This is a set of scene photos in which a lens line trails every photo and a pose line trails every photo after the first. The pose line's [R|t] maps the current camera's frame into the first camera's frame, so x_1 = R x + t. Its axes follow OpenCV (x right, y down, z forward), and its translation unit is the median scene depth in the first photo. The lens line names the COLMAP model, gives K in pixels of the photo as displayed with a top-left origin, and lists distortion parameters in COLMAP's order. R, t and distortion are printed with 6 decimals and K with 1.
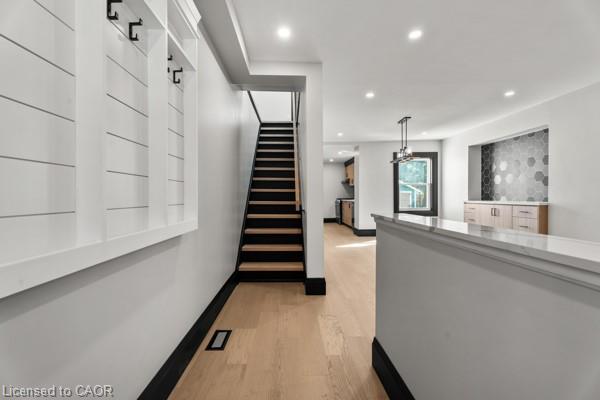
lens RADIAL K [[271.5, 0, 305.8], [0, 271.5, 197.6], [0, 0, 1]] dist [0.002607, 0.000315]
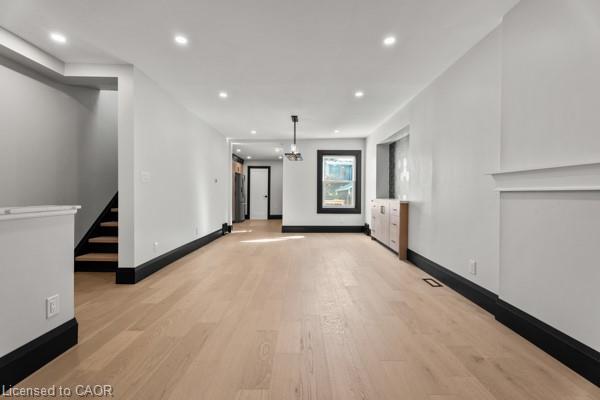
lens RADIAL K [[271.5, 0, 305.8], [0, 271.5, 197.6], [0, 0, 1]] dist [0.002607, 0.000315]
pose [[0.999376, 0.010398, -0.033753, 0.376338], [-0.010119, 0.999913, 0.008403, 0.002068], [0.033837, -0.008056, 0.999395, -0.018315]]
